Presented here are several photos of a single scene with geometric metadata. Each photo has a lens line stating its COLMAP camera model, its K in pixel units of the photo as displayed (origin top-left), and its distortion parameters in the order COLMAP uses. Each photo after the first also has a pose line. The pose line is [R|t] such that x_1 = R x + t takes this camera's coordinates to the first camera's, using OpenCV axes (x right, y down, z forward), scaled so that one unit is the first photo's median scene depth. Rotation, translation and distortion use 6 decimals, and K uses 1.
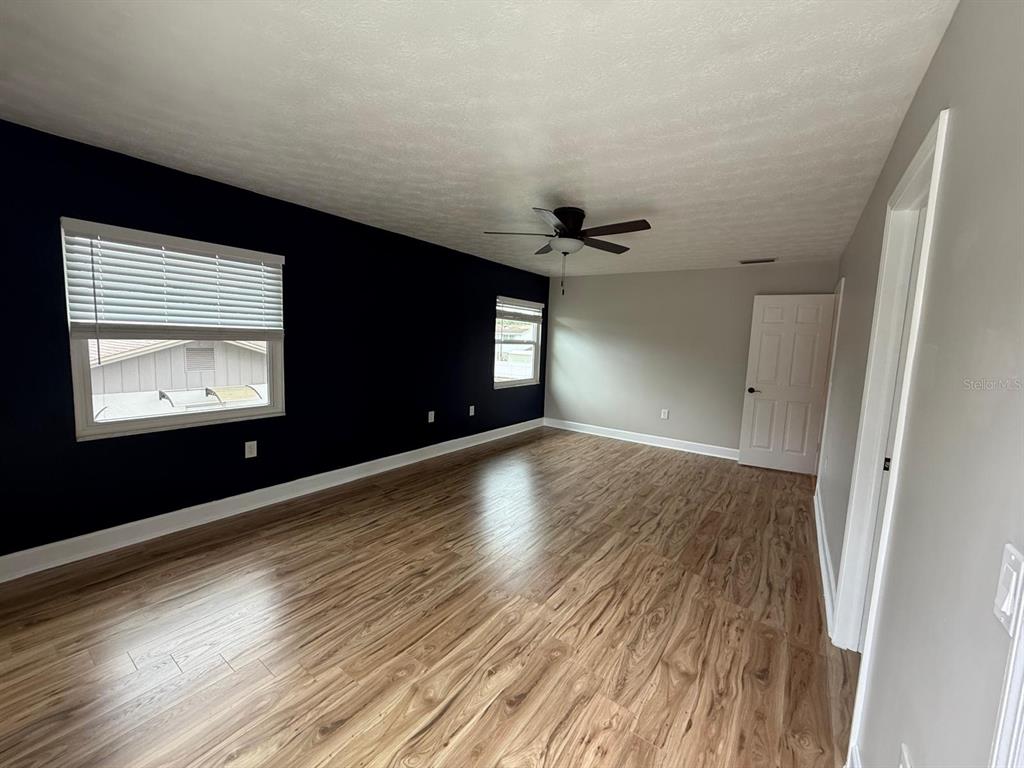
lens RADIAL K [[416.4, 0, 508.0], [0, 416.4, 385.1], [0, 0, 1]] dist [0.003332, -0.000694]
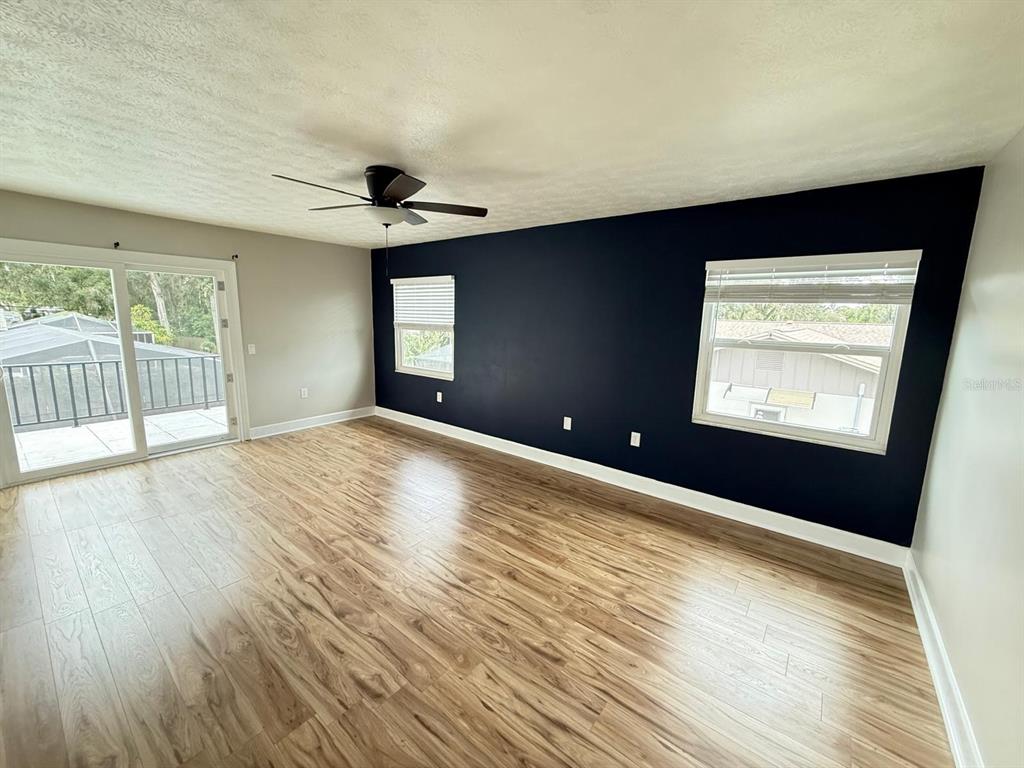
lens RADIAL K [[416.4, 0, 512.2], [0, 416.4, 378.0], [0, 0, 1]] dist [0.003332, -0.000694]
pose [[-0.063939, 0.106171, -0.992290, 0.878941], [-0.137280, 0.983936, 0.114123, -0.130034], [0.988467, 0.143518, -0.048336, 1.191692]]
